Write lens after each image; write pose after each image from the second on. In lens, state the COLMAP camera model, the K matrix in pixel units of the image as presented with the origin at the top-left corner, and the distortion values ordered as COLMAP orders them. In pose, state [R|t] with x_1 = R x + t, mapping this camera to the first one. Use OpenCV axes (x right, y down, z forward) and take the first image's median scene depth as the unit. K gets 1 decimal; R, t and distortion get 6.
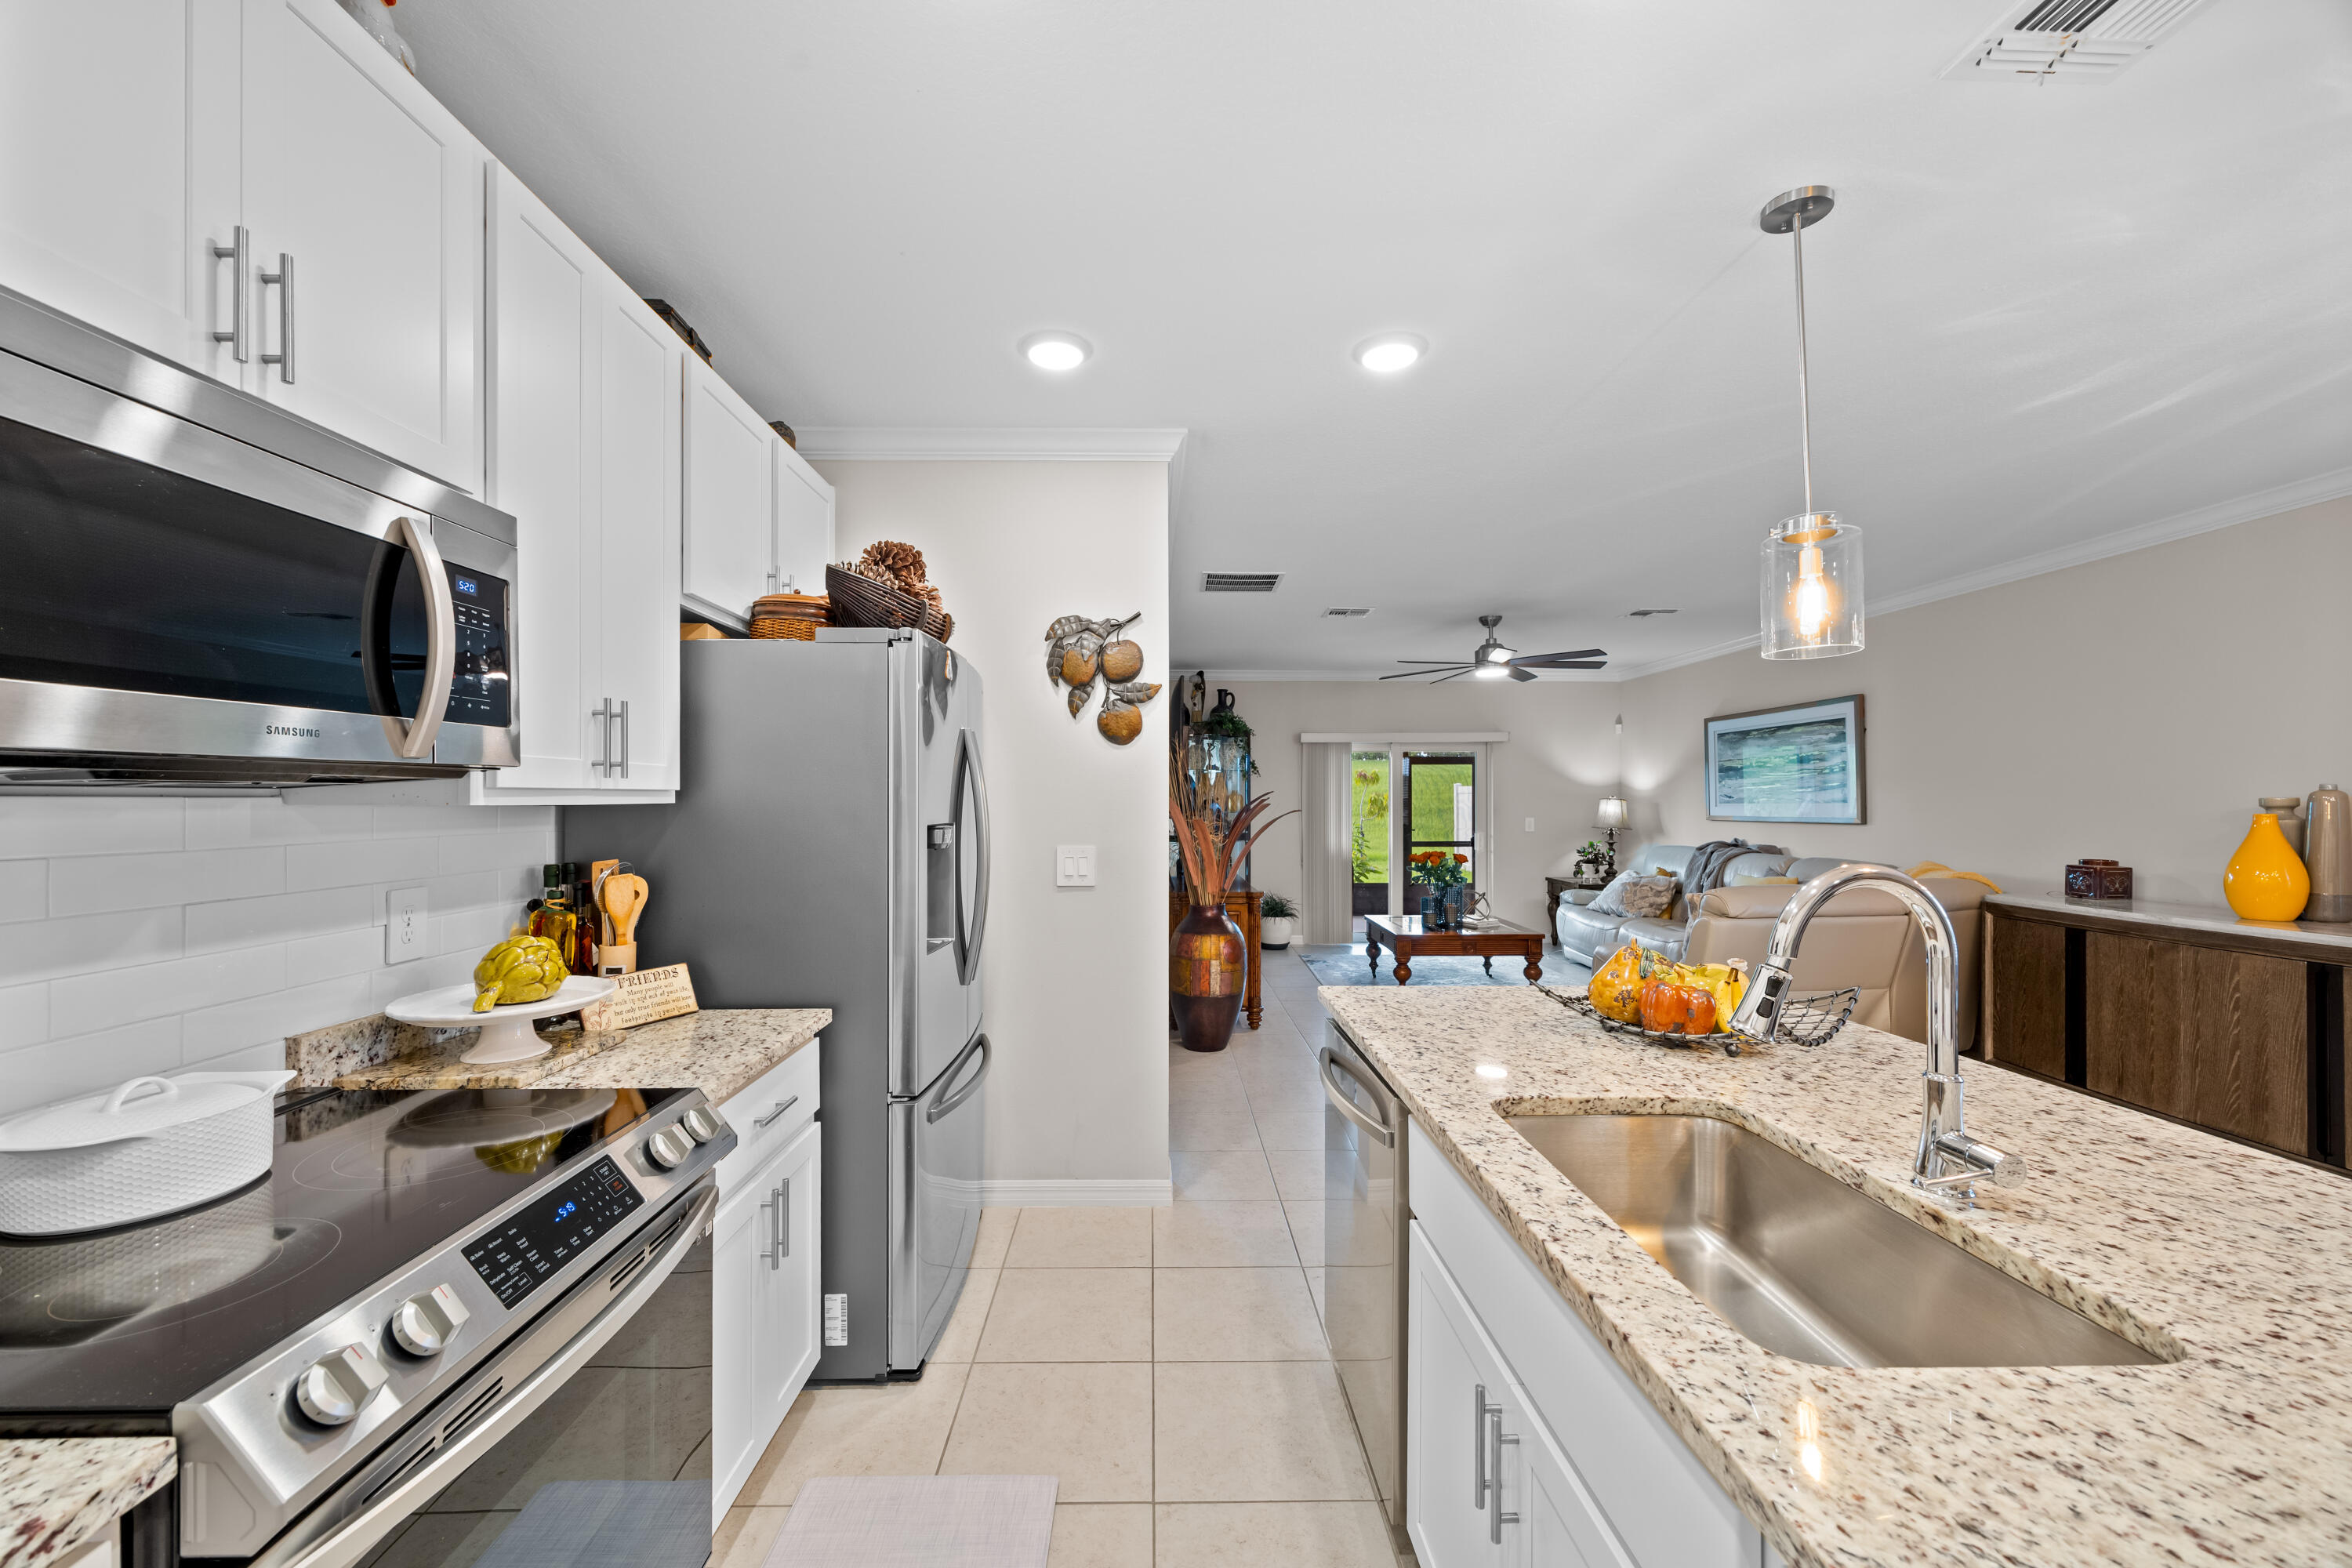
lens RADIAL K [[892.1, 0, 1172.1], [0, 892.1, 801.1], [0, 0, 1]] dist [-0.001004, -0.000037]
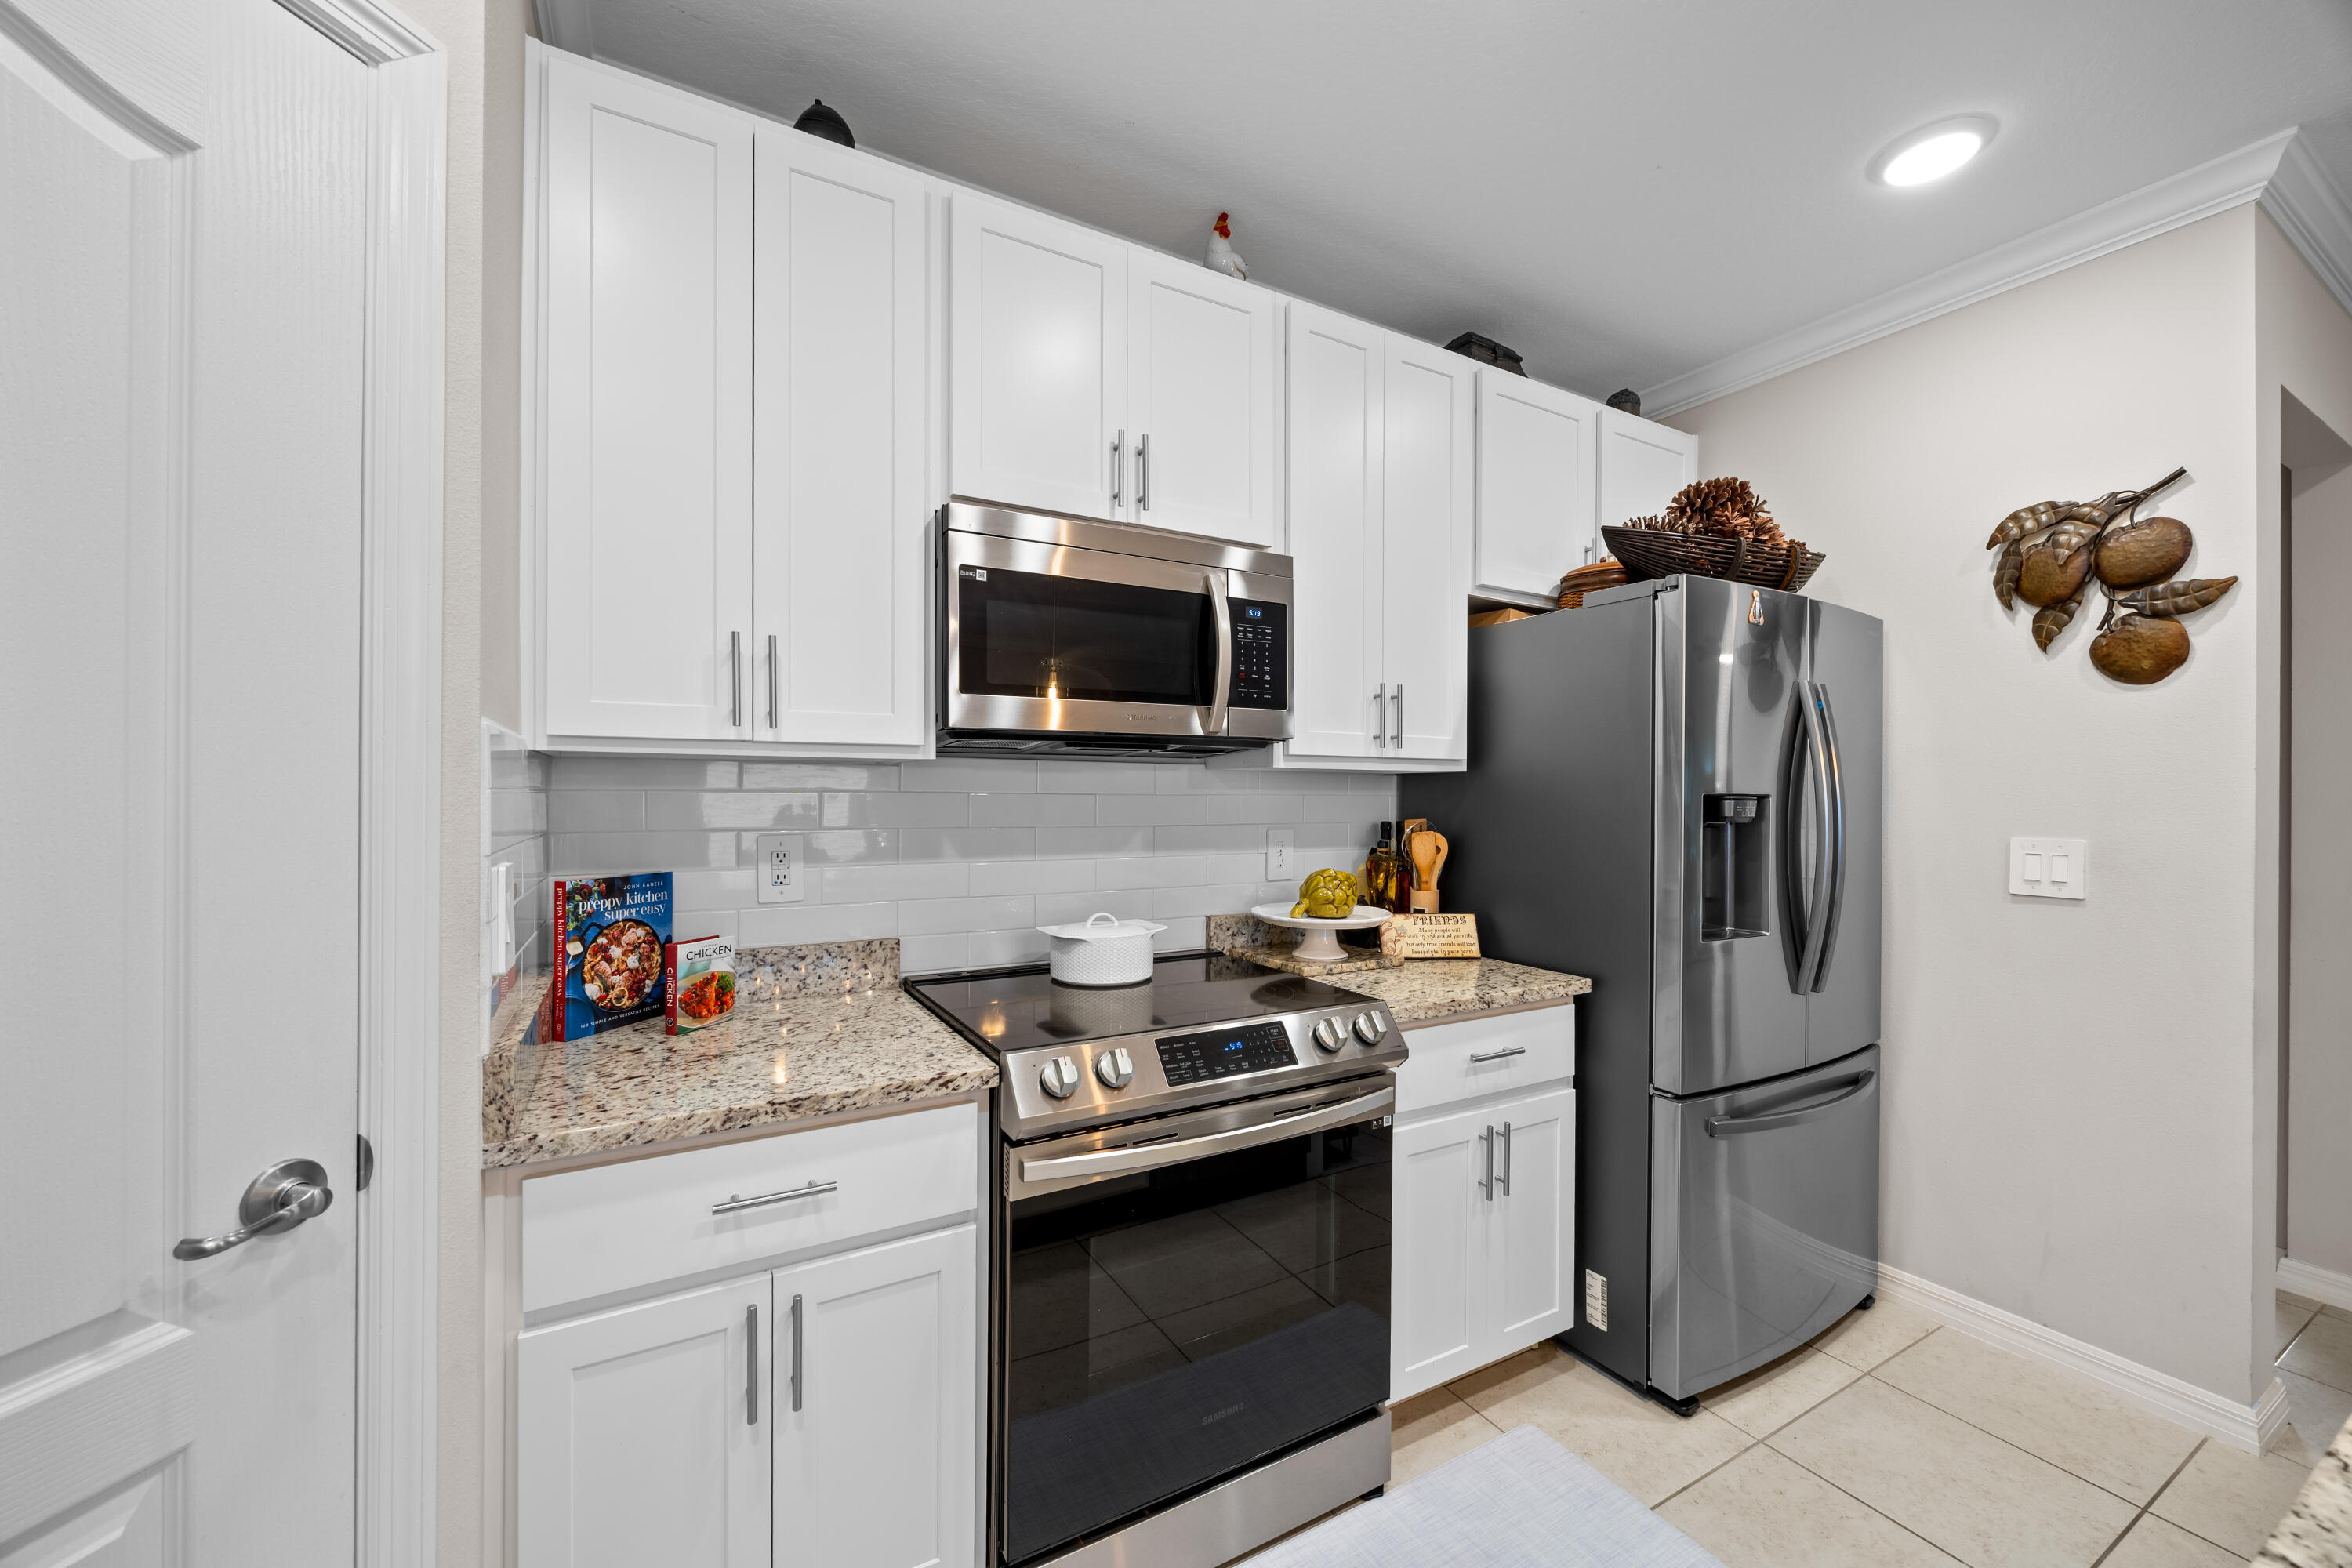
lens RADIAL K [[920.2, 0, 1182.4], [0, 920.2, 793.6], [0, 0, 1]] dist [0.000322, 0.000316]
pose [[0.482580, 0.006450, -0.875828, 0.297275], [-0.008550, 0.999960, 0.002653, 0.031077], [0.875810, 0.006208, 0.482616, 0.120581]]
